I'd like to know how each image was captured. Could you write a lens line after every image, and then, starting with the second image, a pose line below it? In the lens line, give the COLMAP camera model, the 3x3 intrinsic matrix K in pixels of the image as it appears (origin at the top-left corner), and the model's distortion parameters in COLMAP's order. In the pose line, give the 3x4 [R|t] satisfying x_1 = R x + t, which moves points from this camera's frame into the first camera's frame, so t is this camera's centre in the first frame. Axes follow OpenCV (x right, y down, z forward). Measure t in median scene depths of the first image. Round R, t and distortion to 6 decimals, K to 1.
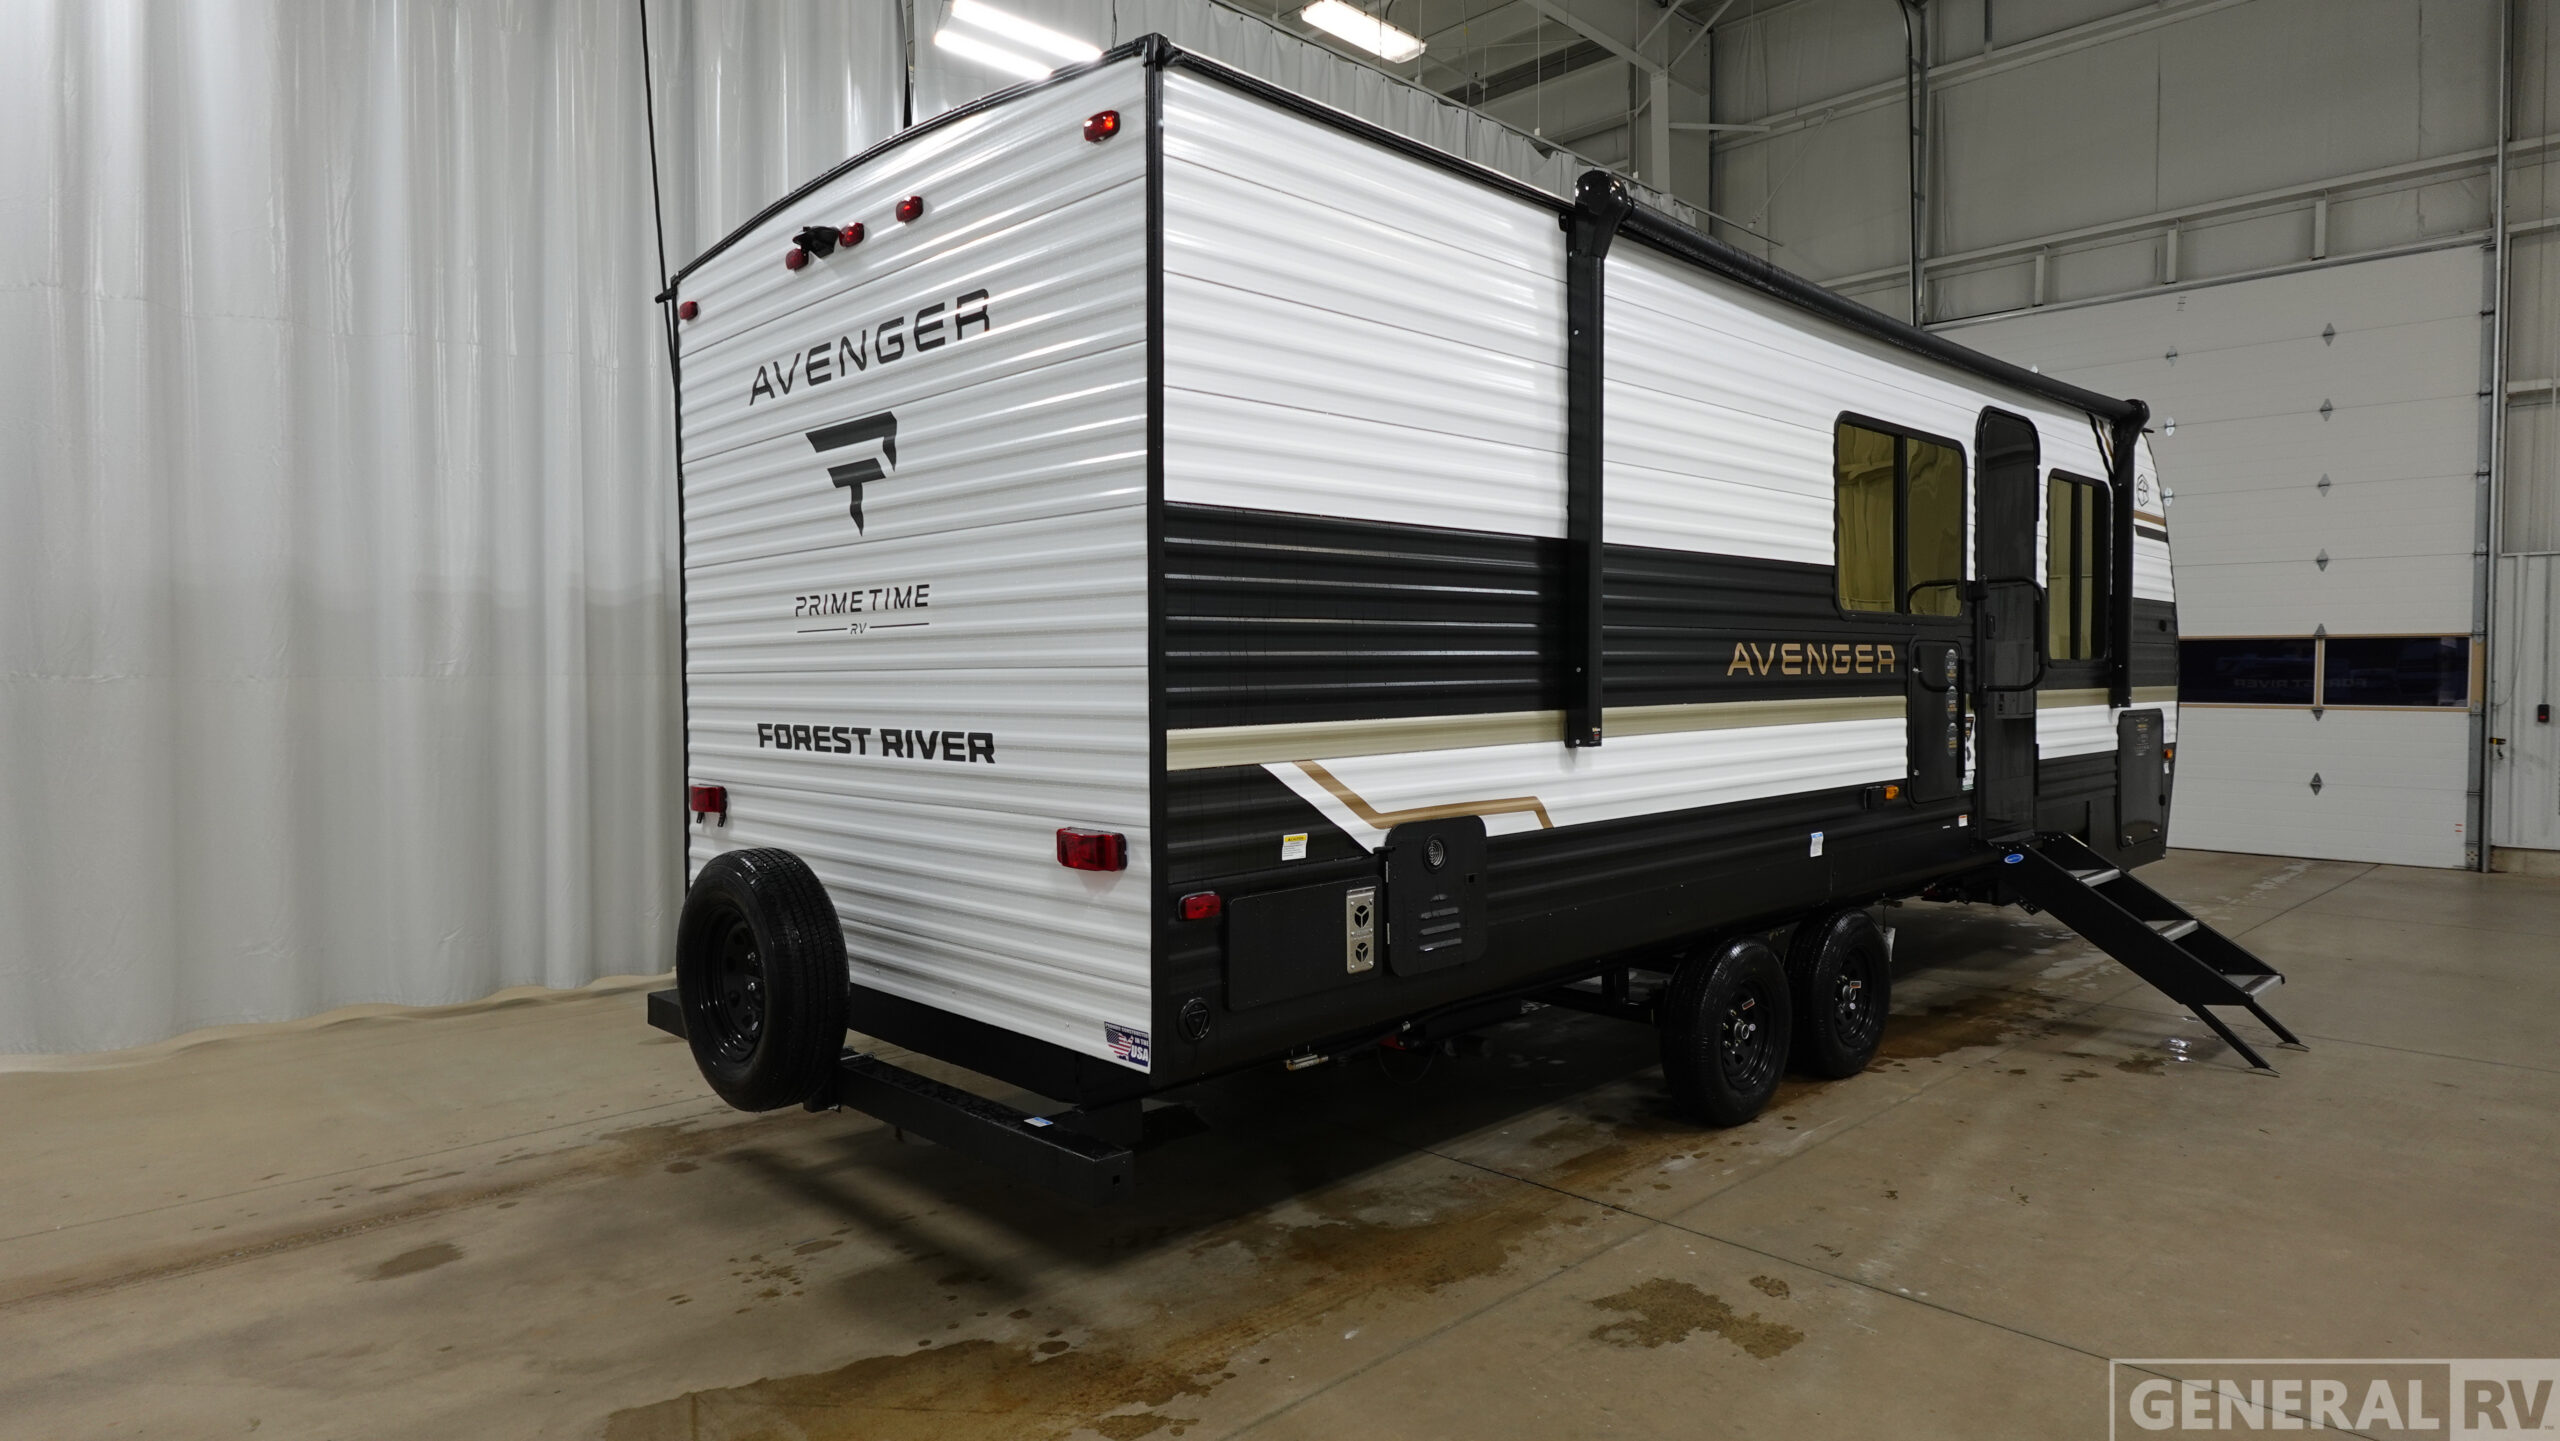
lens RADIAL K [[1448.9, 0, 1284.9], [0, 1448.9, 710.4], [0, 0, 1]] dist [0.000881, 0.000182]
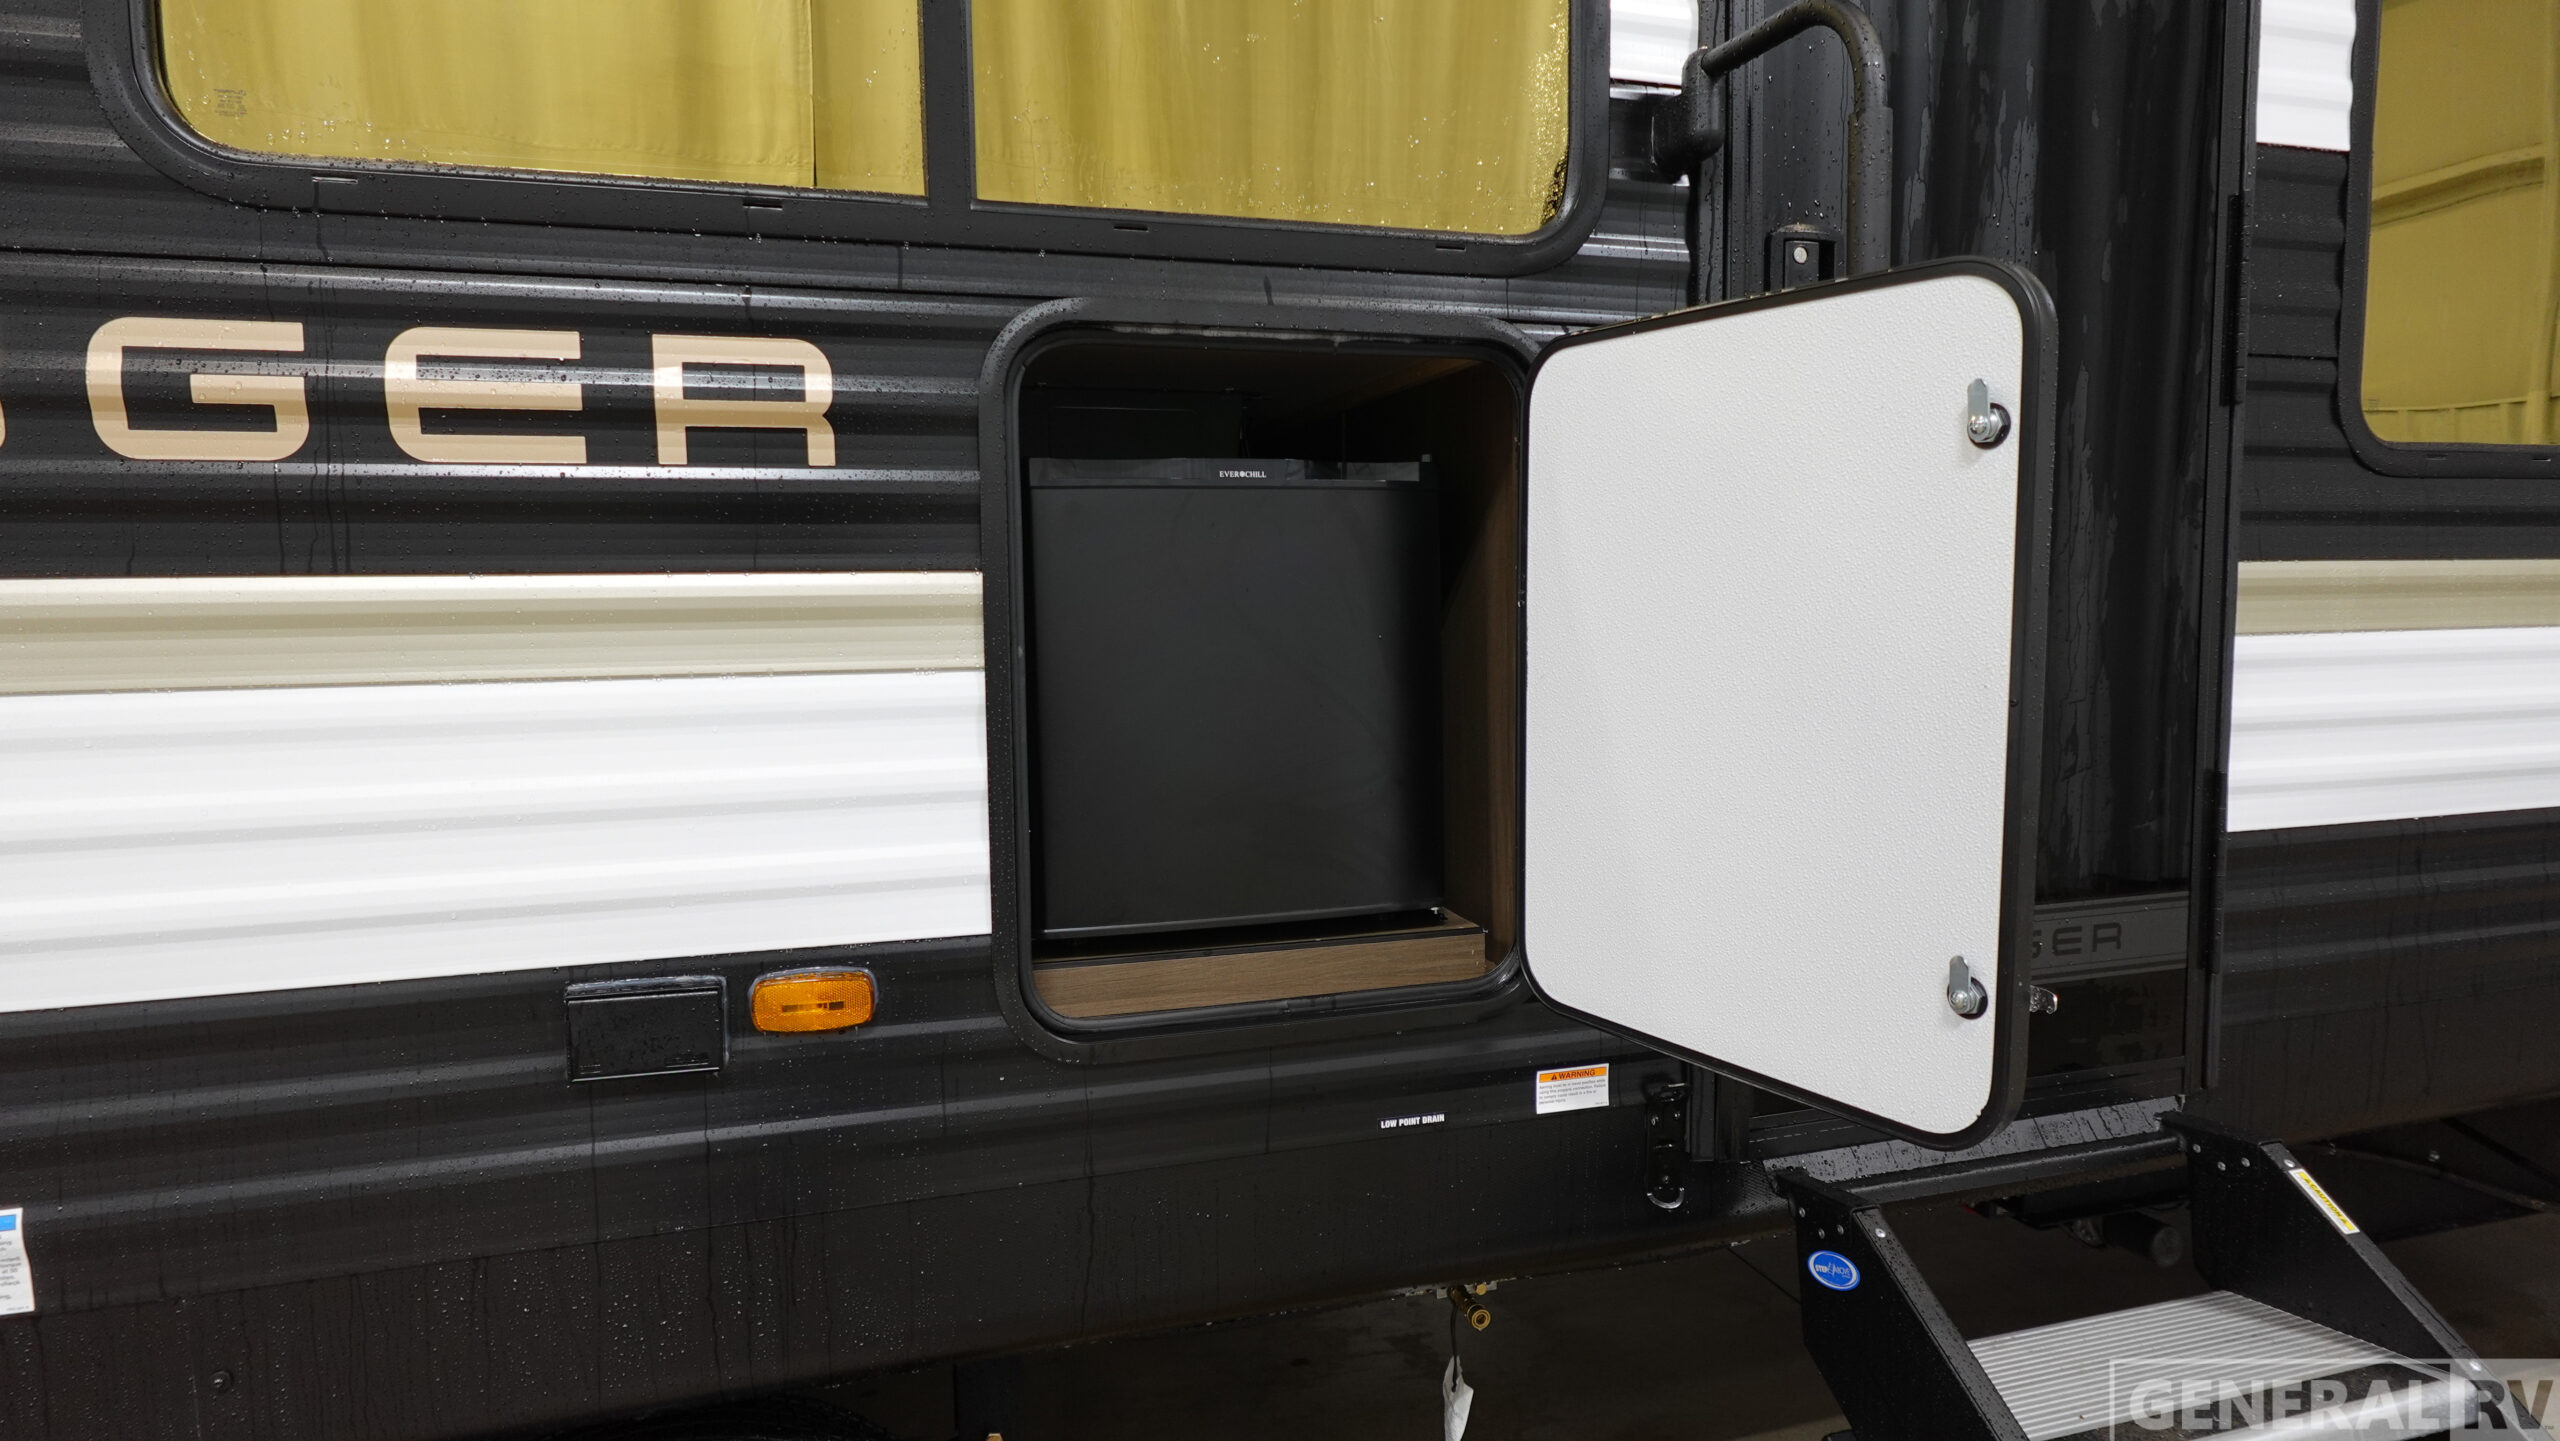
lens RADIAL K [[1448.9, 0, 1284.9], [0, 1448.9, 710.4], [0, 0, 1]] dist [0.000881, 0.000182]
pose [[0.890539, 0.024948, -0.454223, 1.340272], [-0.003296, 0.998823, 0.048398, 0.001296], [0.454895, -0.041604, 0.889573, 1.915921]]
